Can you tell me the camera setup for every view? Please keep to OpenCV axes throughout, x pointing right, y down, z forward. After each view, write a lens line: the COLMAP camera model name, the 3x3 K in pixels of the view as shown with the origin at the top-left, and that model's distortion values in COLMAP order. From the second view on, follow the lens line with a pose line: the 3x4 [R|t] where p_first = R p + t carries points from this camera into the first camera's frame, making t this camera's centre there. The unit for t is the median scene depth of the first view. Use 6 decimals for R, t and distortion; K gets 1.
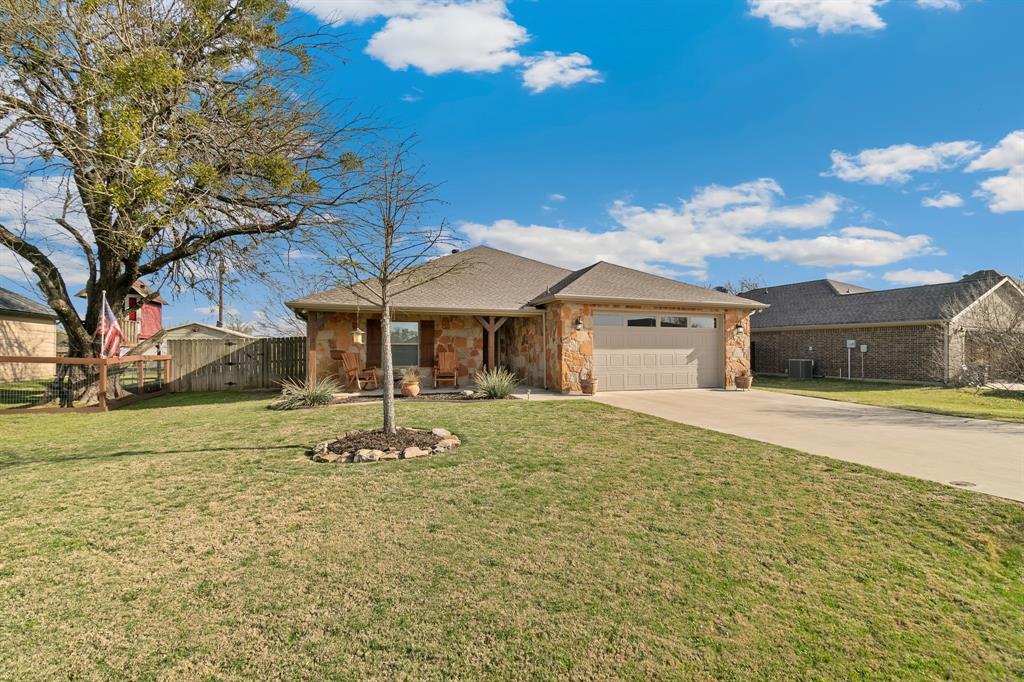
lens RADIAL K [[456.9, 0, 511.8], [0, 456.9, 344.9], [0, 0, 1]] dist [0.006086, -0.000351]
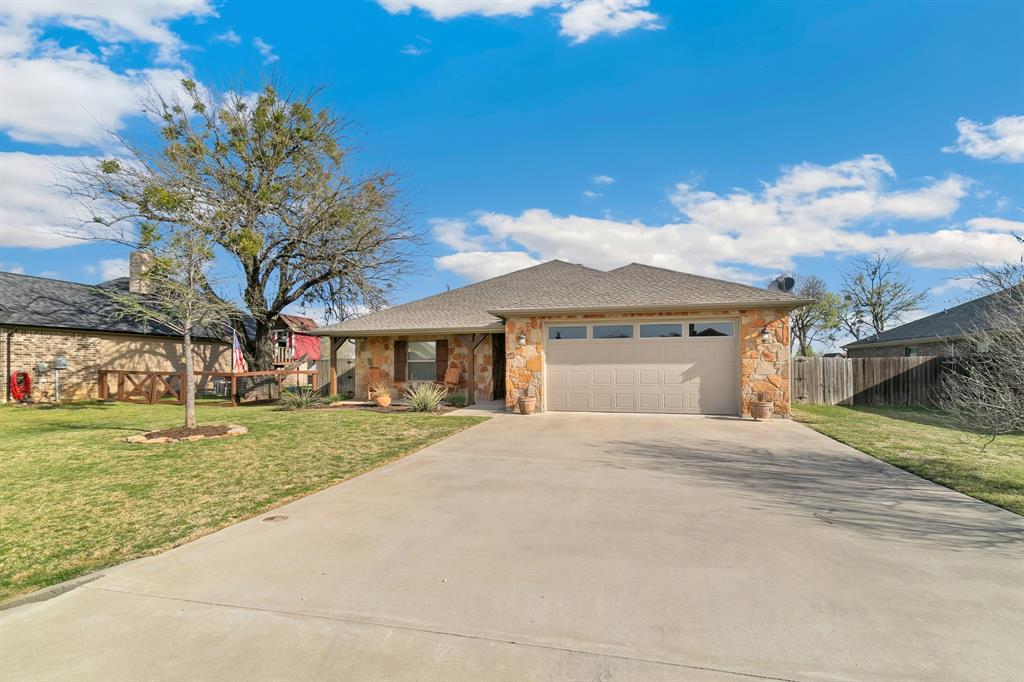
lens RADIAL K [[469.2, 0, 512.5], [0, 469.2, 343.4], [0, 0, 1]] dist [0.008655, -0.000691]
pose [[0.822358, -0.031724, -0.568085, 0.609889], [0.011078, 0.999148, -0.039760, 0.002502], [0.568862, 0.026404, 0.822009, 0.166512]]
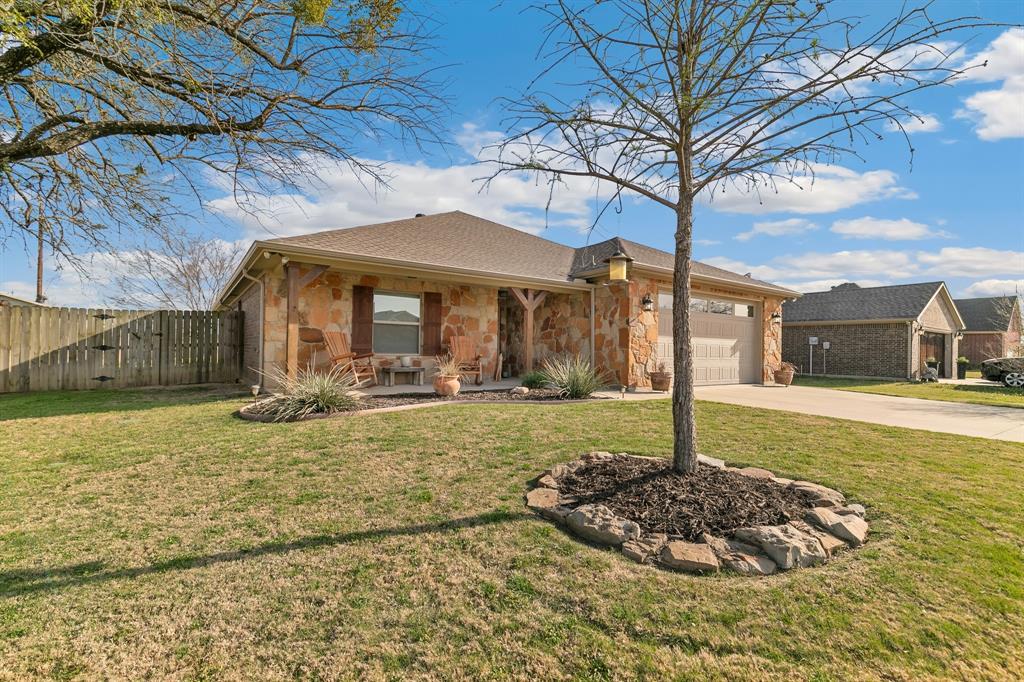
lens RADIAL K [[459.6, 0, 511.7], [0, 459.6, 347.2], [0, 0, 1]] dist [0.001368, -0.000103]
pose [[0.966008, 0.018397, 0.257858, -0.255405], [-0.020869, 0.999759, 0.006852, 0.027098], [-0.257670, -0.012000, 0.966158, 0.256305]]
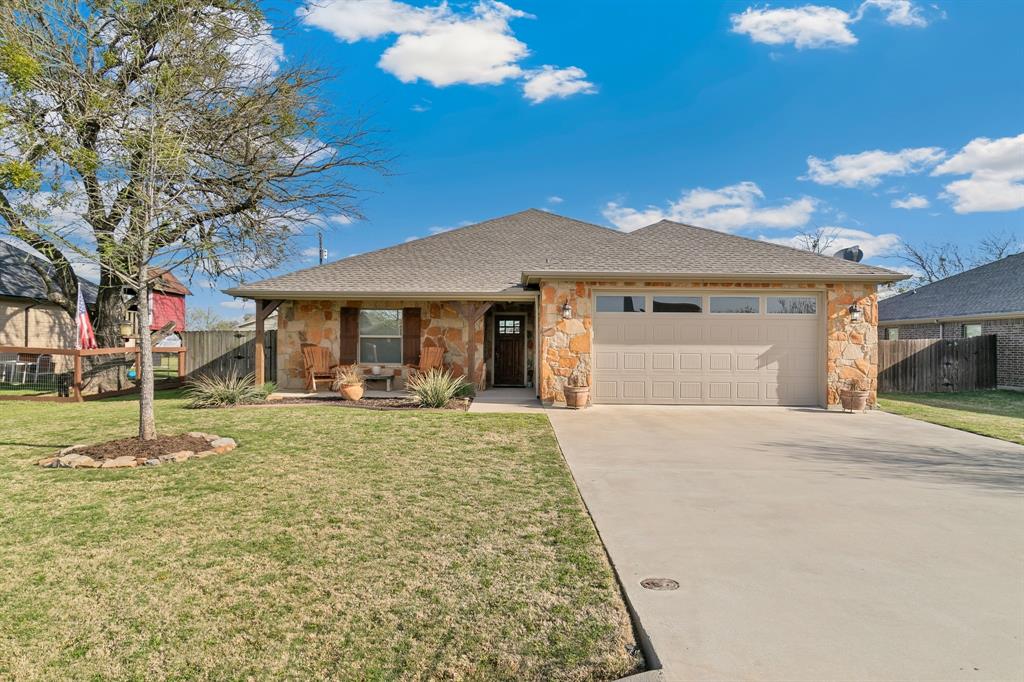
lens RADIAL K [[590.6, 0, 512.0], [0, 590.6, 341.0], [0, 0, 1]] dist [0.001311, 0.000537]
pose [[0.938895, 0.005712, -0.344157, 0.346237], [-0.003703, 0.999972, 0.006496, -0.002104], [0.344185, -0.004825, 0.938889, 0.080539]]
